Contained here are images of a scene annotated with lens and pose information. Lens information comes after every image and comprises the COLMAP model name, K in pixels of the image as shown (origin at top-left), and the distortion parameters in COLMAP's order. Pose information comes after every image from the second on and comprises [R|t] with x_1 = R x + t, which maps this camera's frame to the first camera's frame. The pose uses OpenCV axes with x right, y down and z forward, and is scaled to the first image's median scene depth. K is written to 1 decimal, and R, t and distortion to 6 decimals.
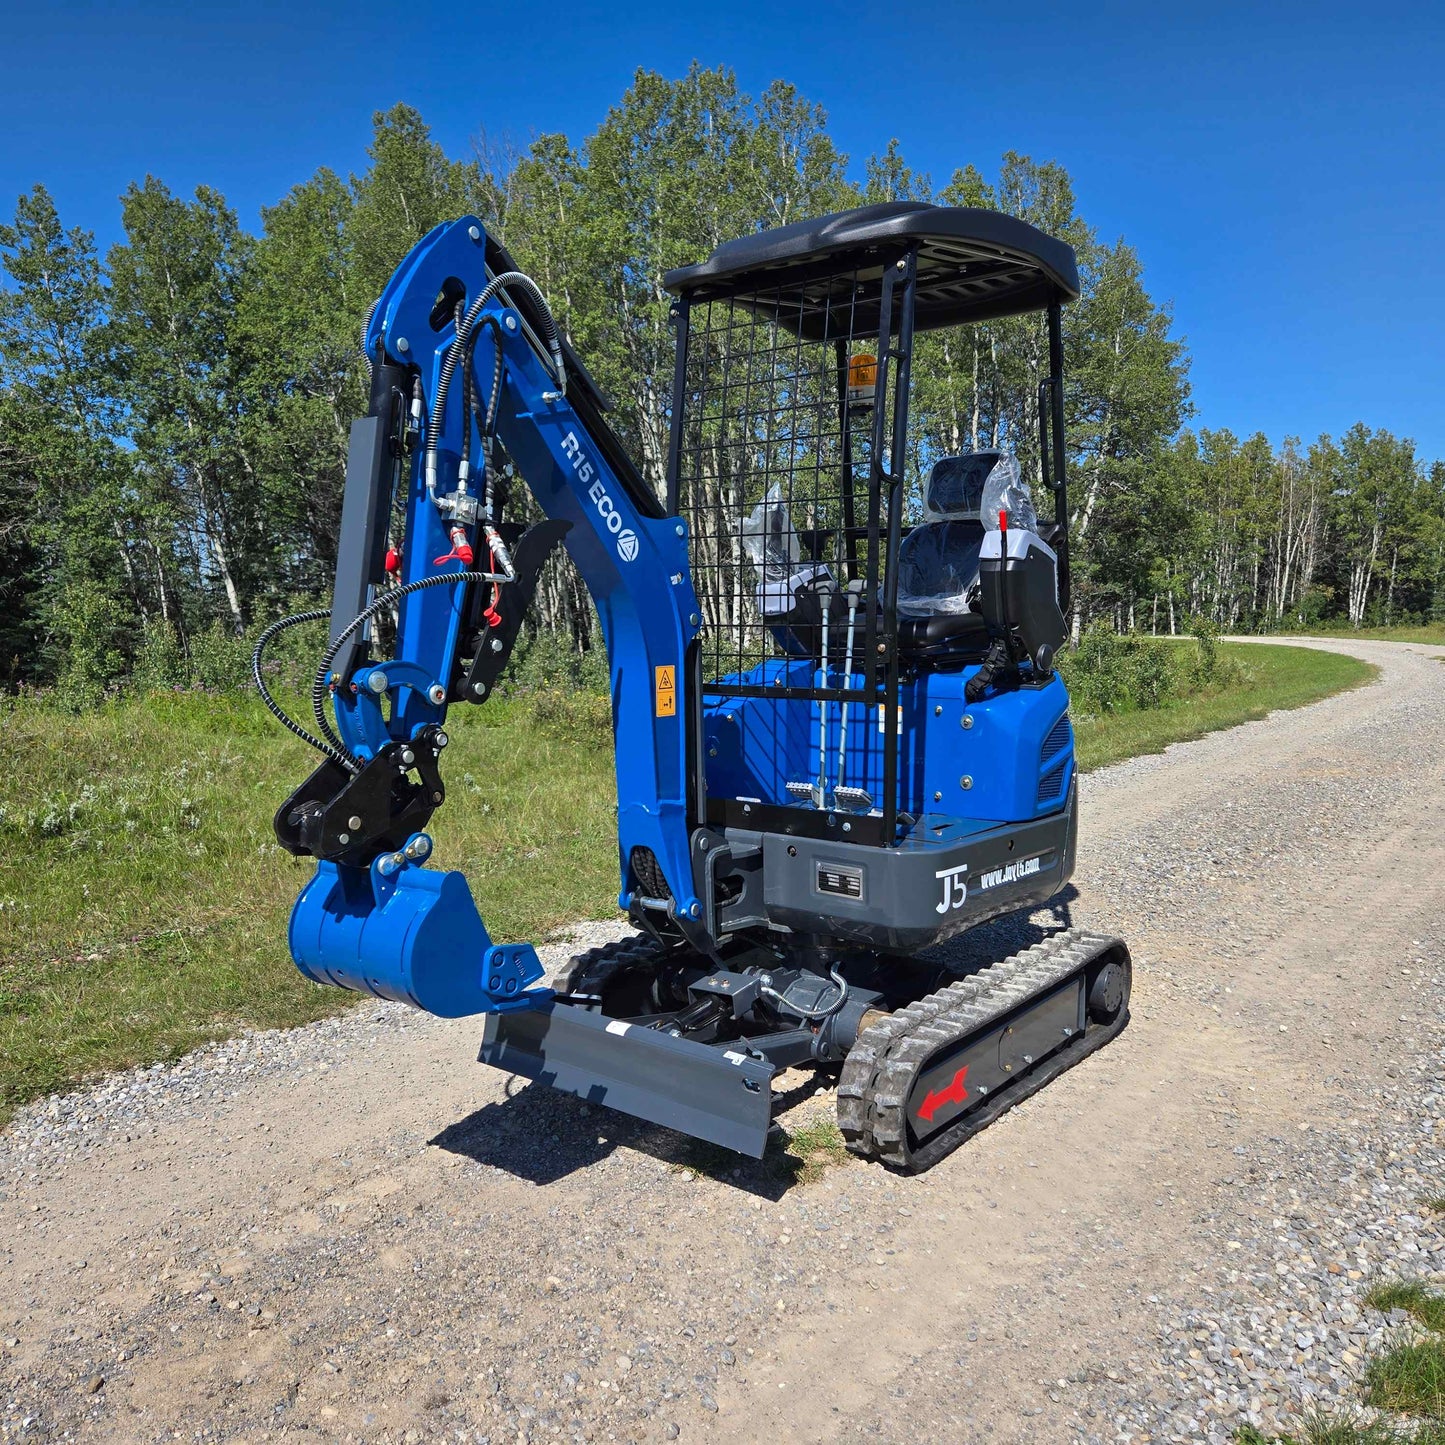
lens RADIAL K [[1285.4, 0, 722.3], [0, 1285.4, 704.9], [0, 0, 1]] dist [0.079942, -0.074514]
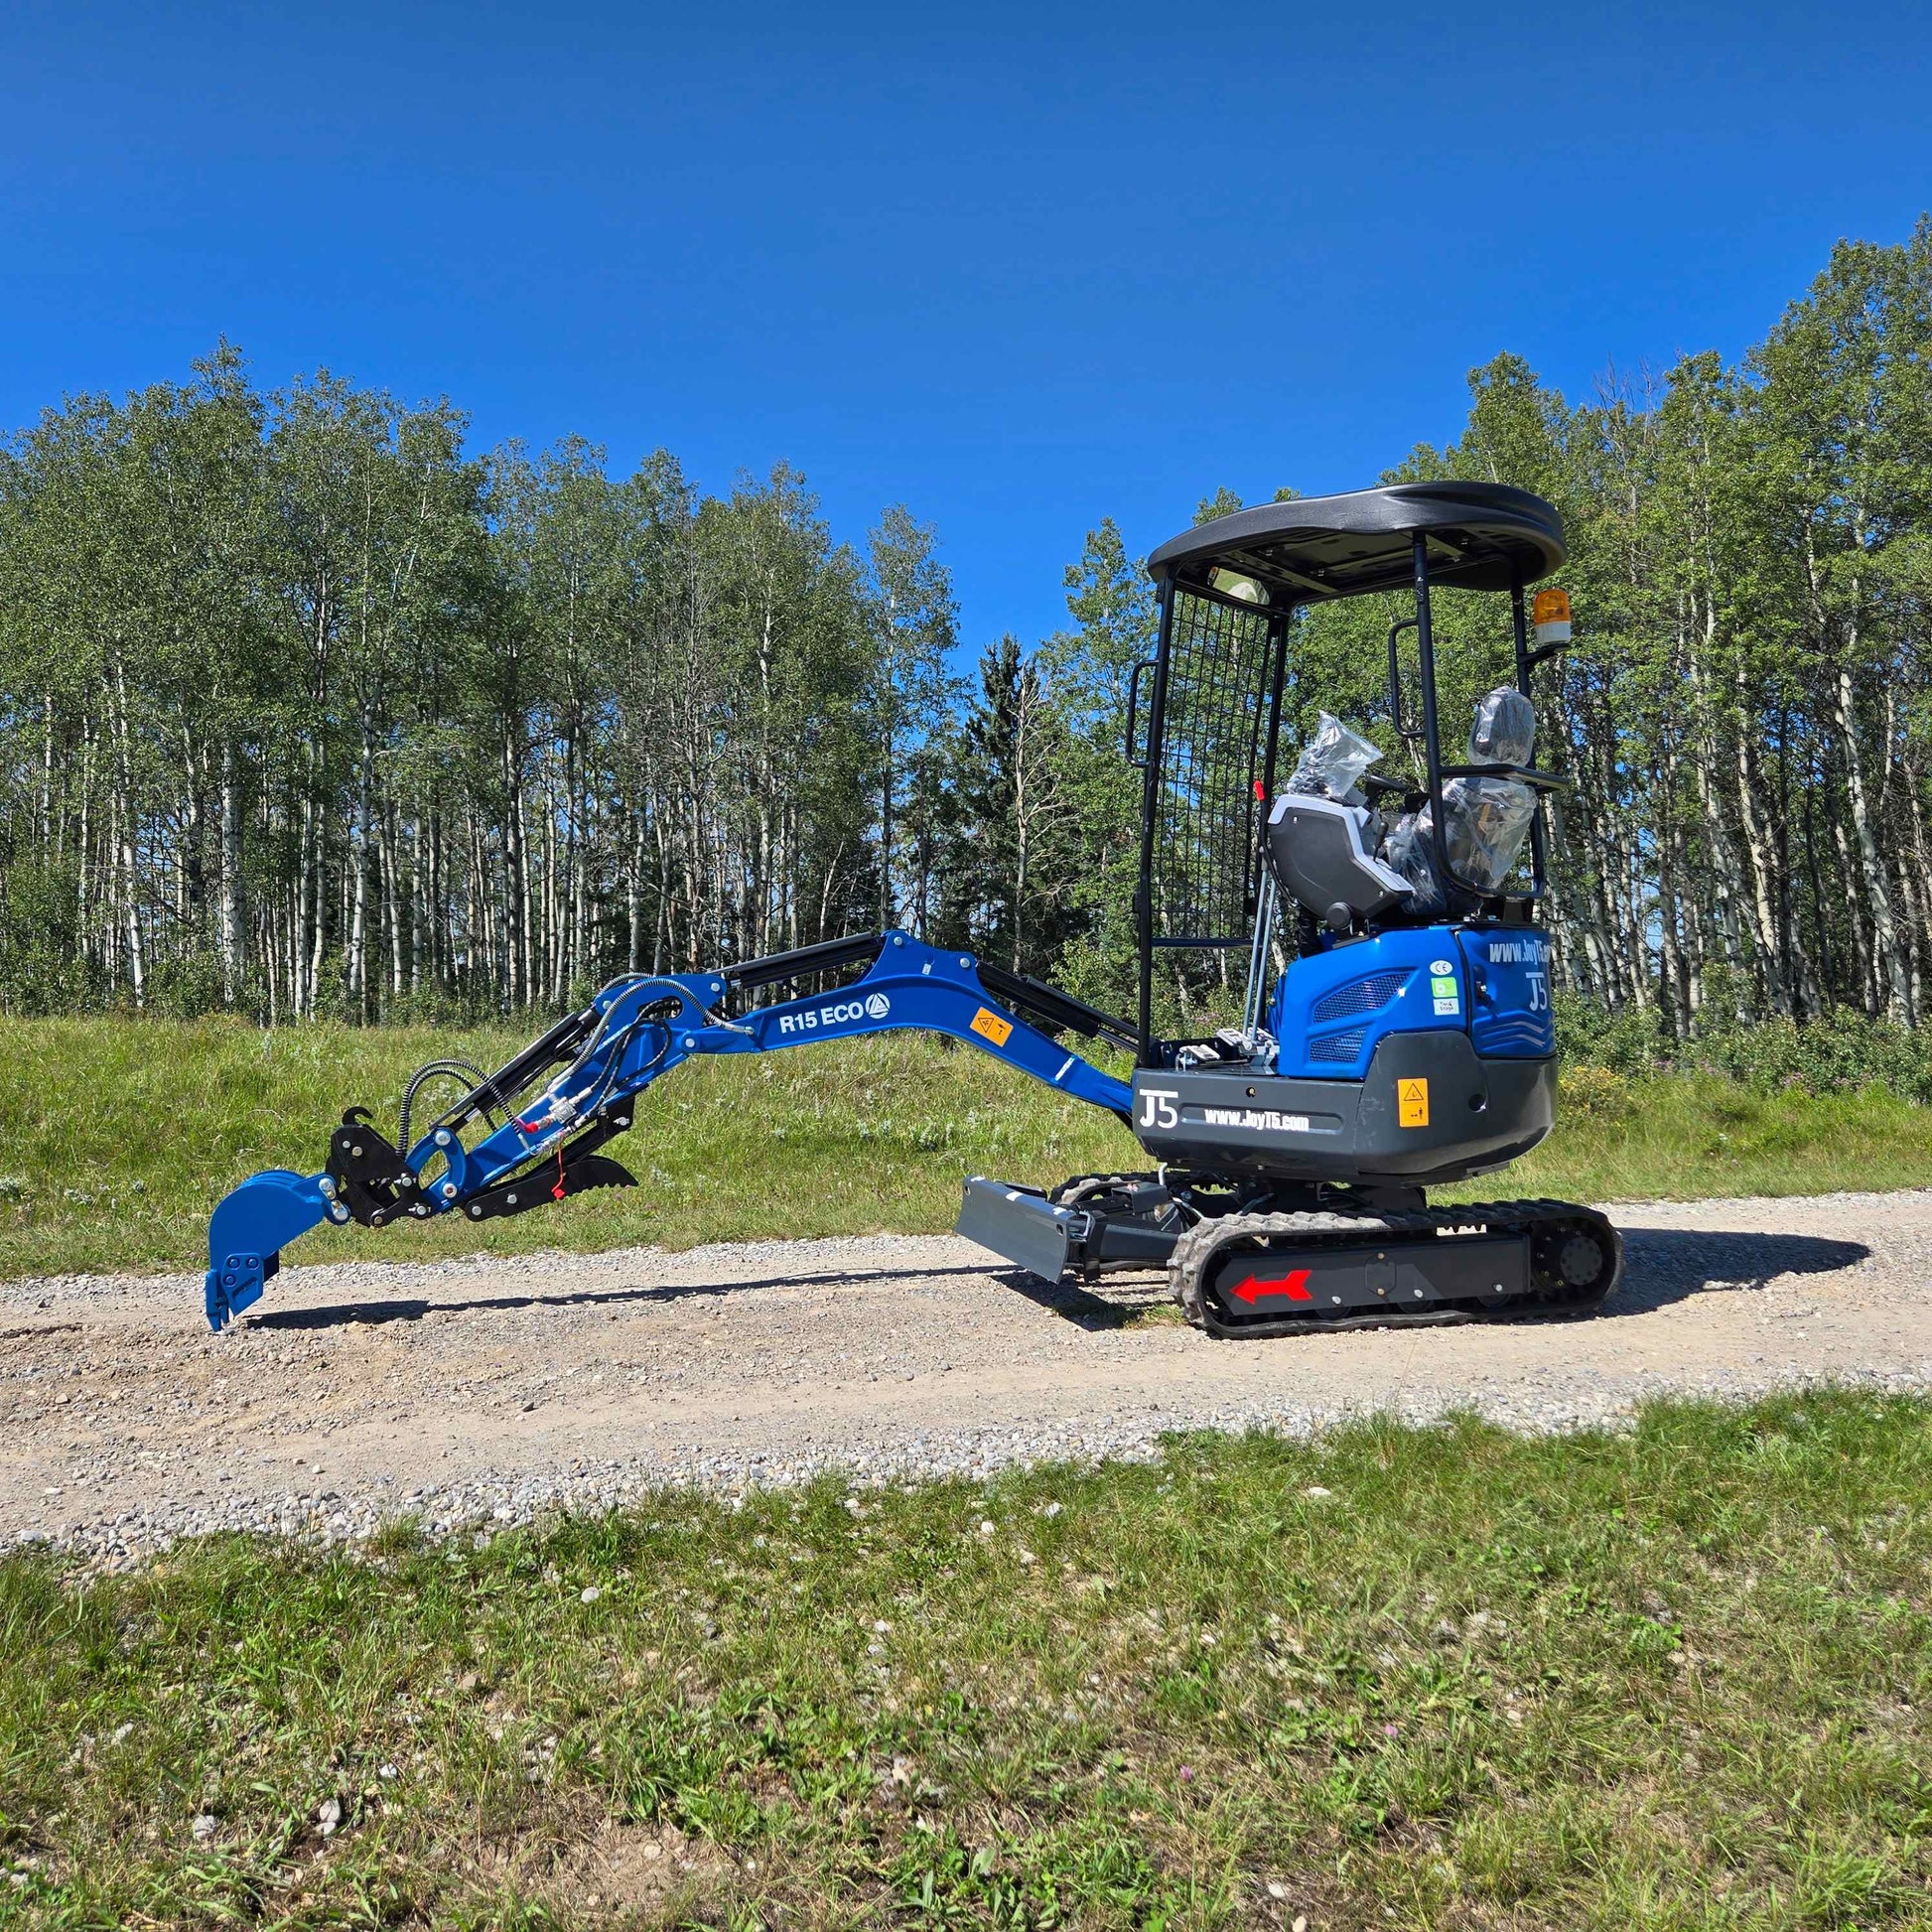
lens RADIAL K [[1718.6, 0, 946.9], [0, 1718.6, 977.0], [0, 0, 1]] dist [0.079942, -0.074514]
pose [[0.830702, 0.014230, -0.556535, 0.689201], [-0.062174, 0.995791, -0.067342, 0.136212], [0.553234, 0.090544, 0.828091, -0.385509]]
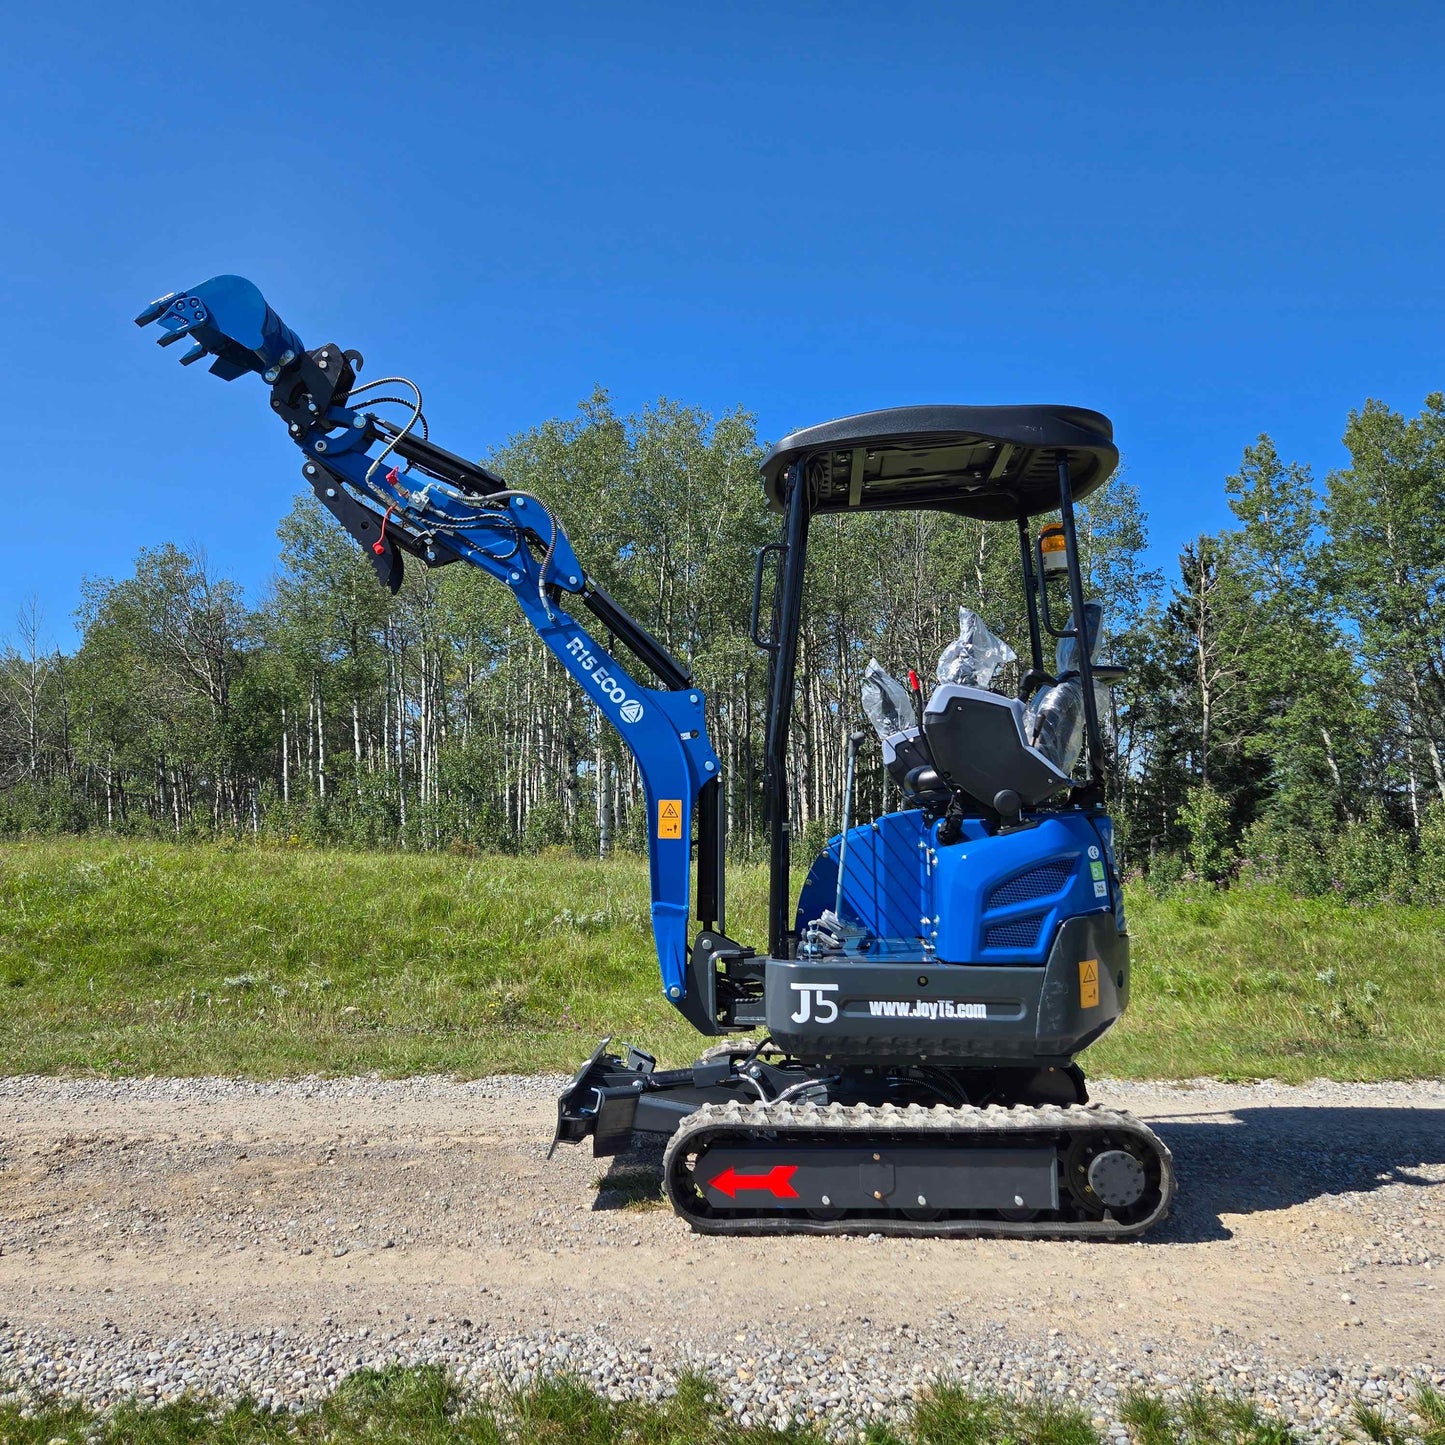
lens RADIAL K [[1285.4, 0, 713.7], [0, 1285.4, 706.9], [0, 0, 1]] dist [0.079942, -0.074514]
pose [[0.581997, -0.055119, -0.811321, 0.974299], [-0.076072, 0.989635, -0.121804, 0.030043], [0.809625, 0.132609, 0.571772, 0.243204]]
